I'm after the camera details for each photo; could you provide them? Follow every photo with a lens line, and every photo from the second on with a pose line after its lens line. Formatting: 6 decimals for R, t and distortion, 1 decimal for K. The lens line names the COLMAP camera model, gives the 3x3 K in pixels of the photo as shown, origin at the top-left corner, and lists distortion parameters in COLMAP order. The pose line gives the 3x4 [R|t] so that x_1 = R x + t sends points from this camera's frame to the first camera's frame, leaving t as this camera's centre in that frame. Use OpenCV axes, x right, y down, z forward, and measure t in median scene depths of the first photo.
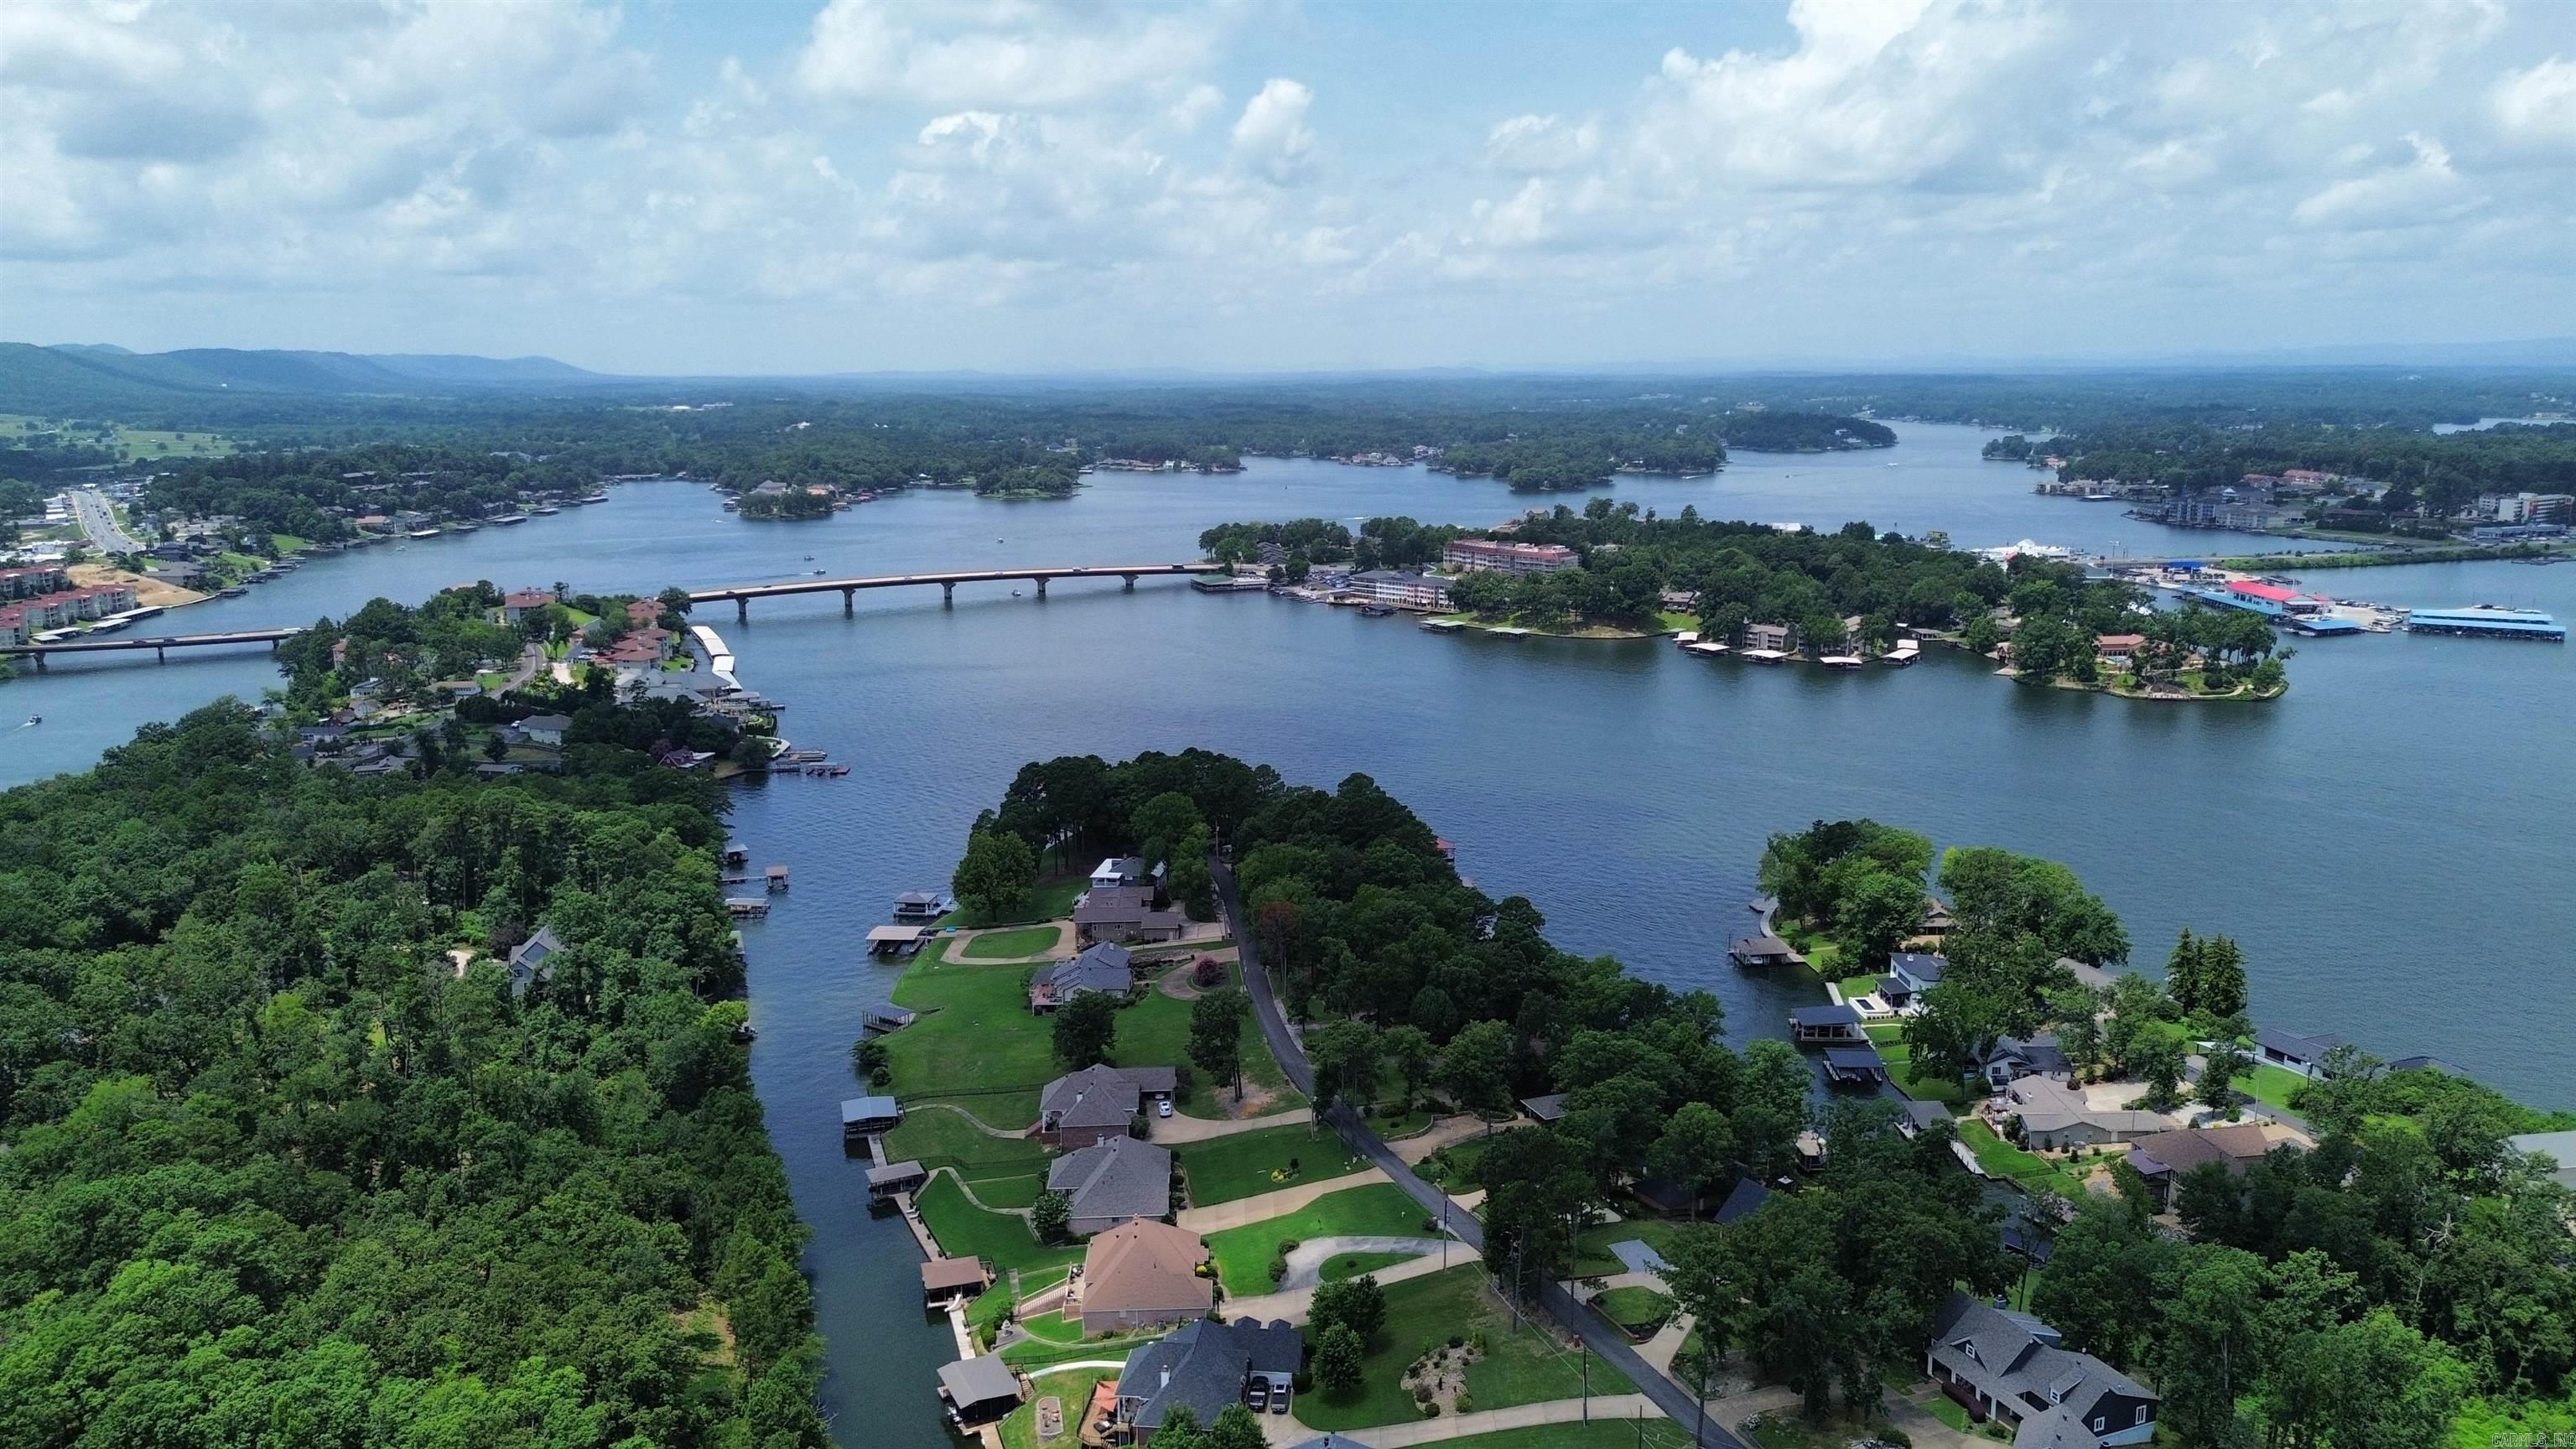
lens RADIAL K [[1821.3, 0, 1288.0], [0, 1821.3, 724.5], [0, 0, 1]] dist [0.091280, -0.090344]
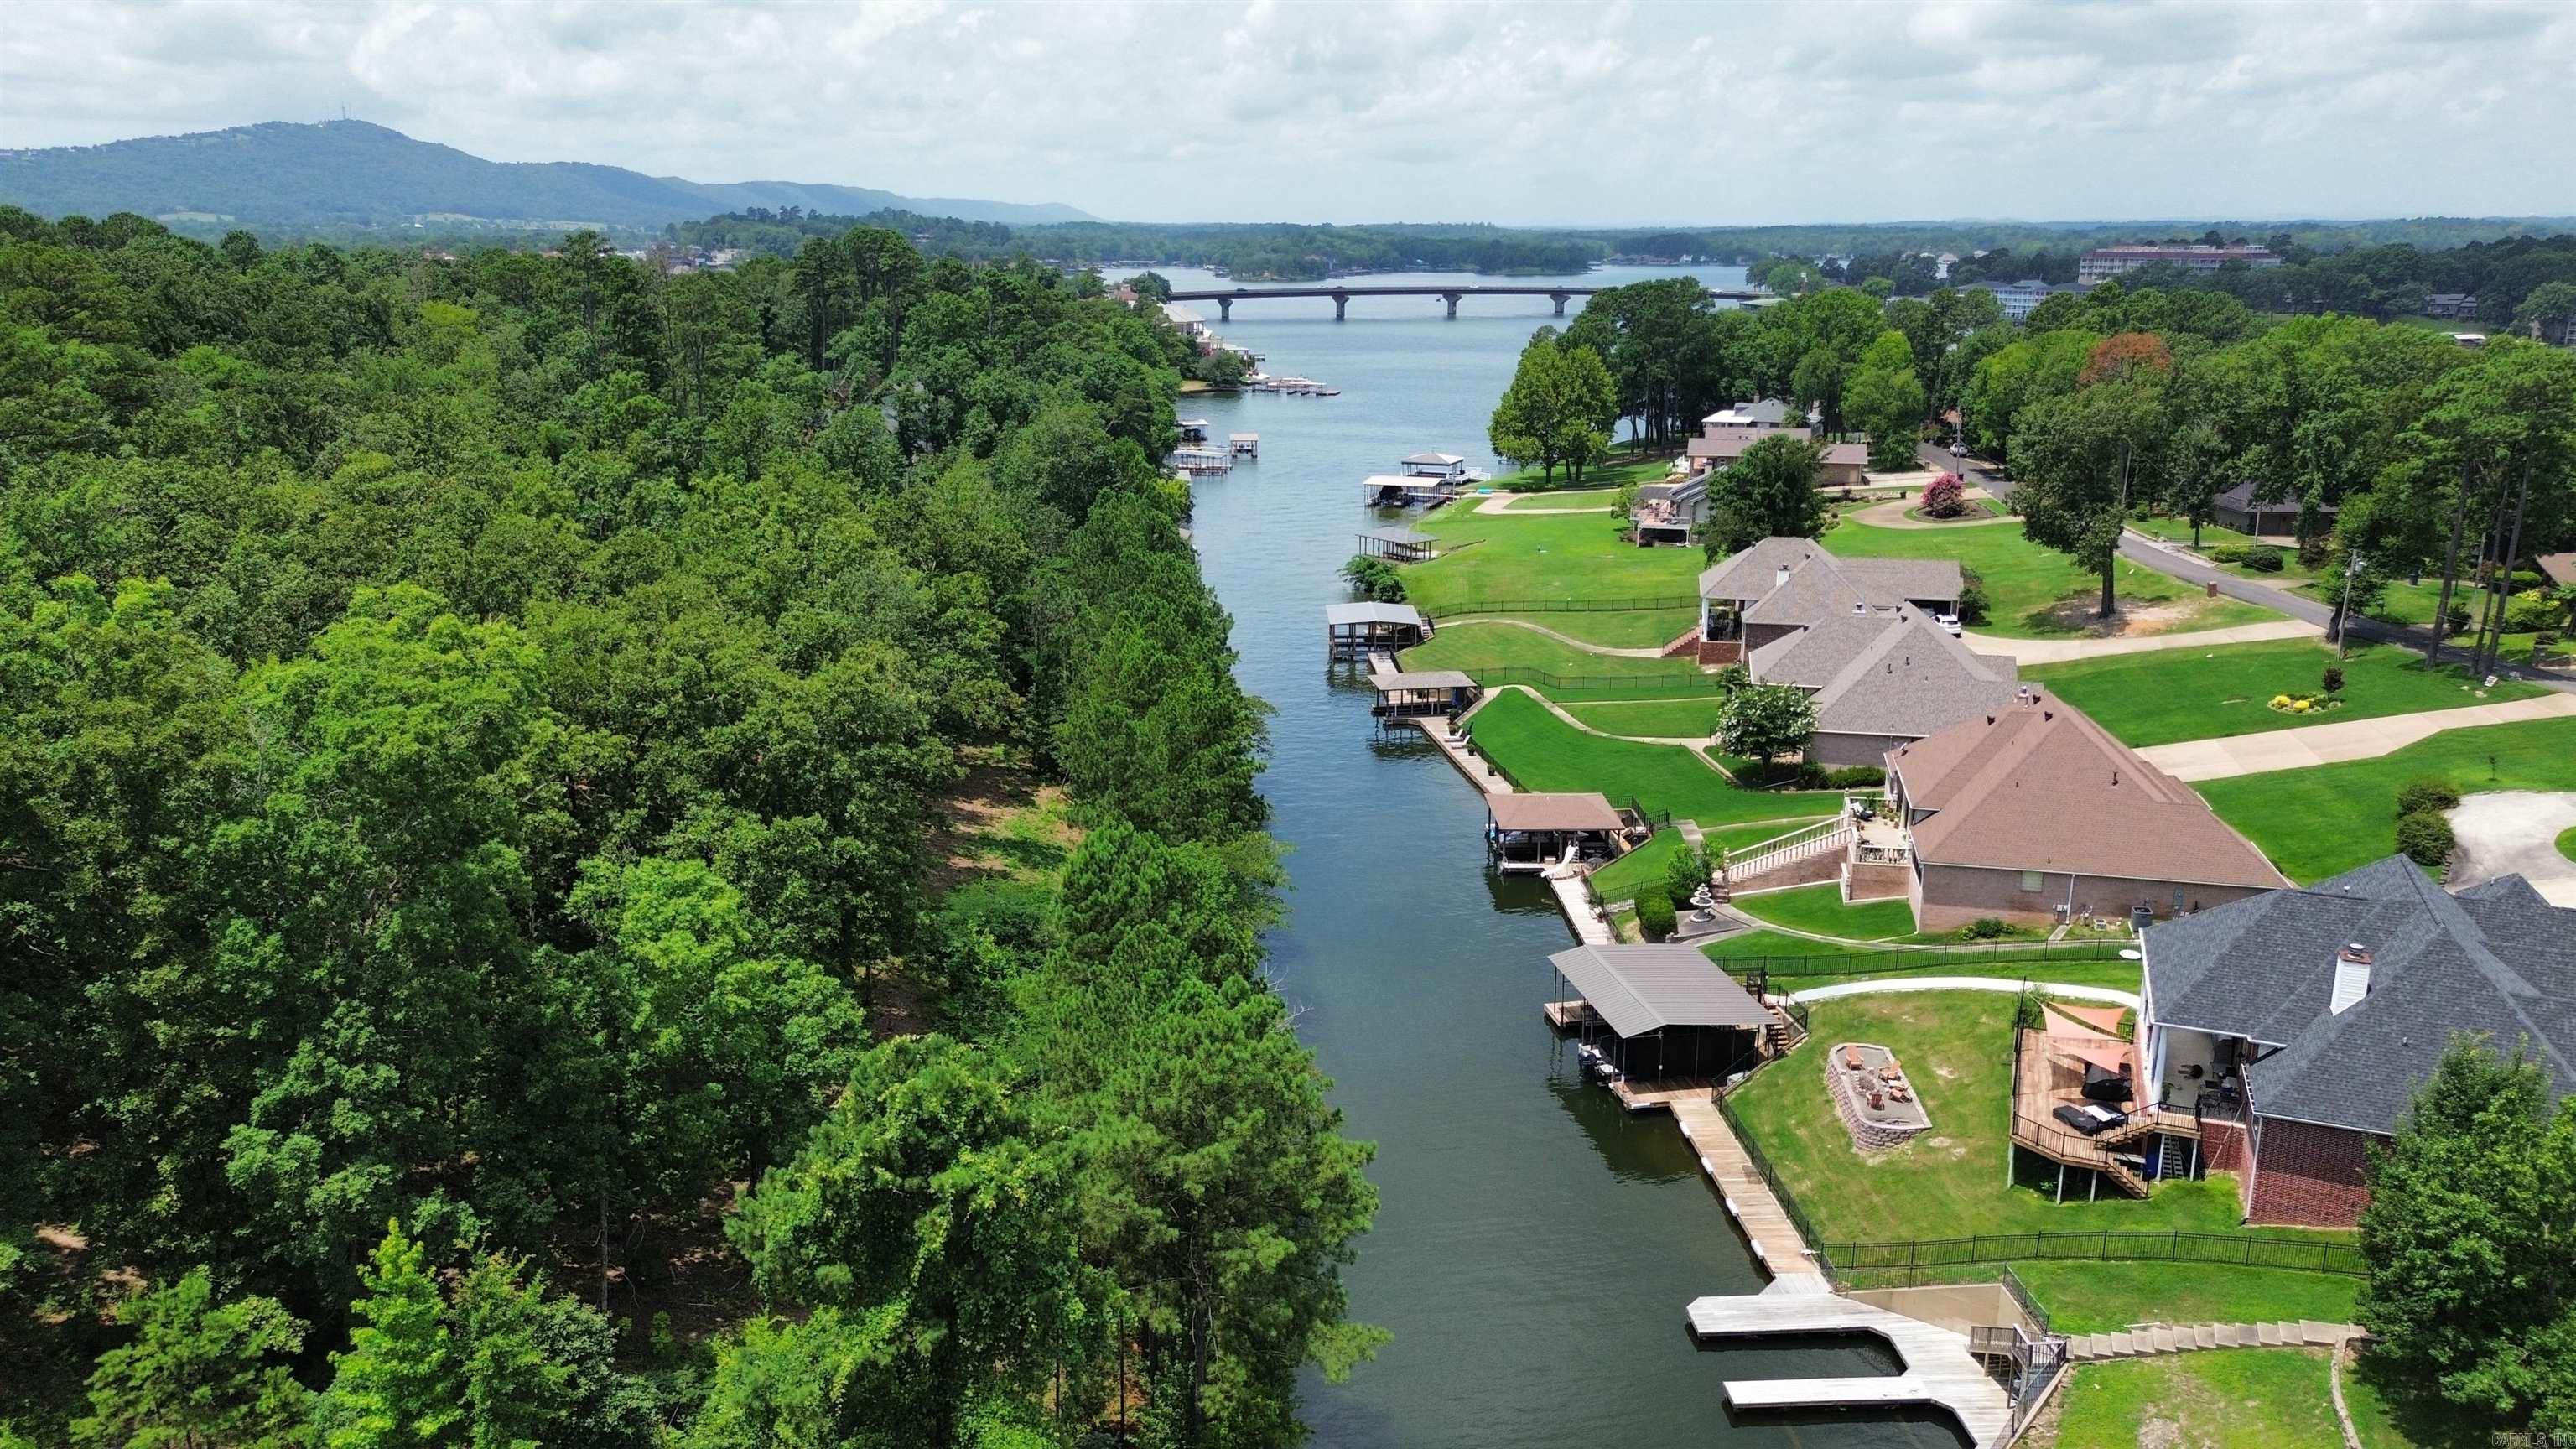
lens RADIAL K [[1821.3, 0, 1288.0], [0, 1821.3, 724.5], [0, 0, 1]] dist [0.091280, -0.090344]
pose [[0.966530, 0.072159, -0.246195, -0.136714], [-0.054756, 0.995540, 0.076823, 0.246115], [0.250640, -0.060771, 0.966171, 0.543241]]
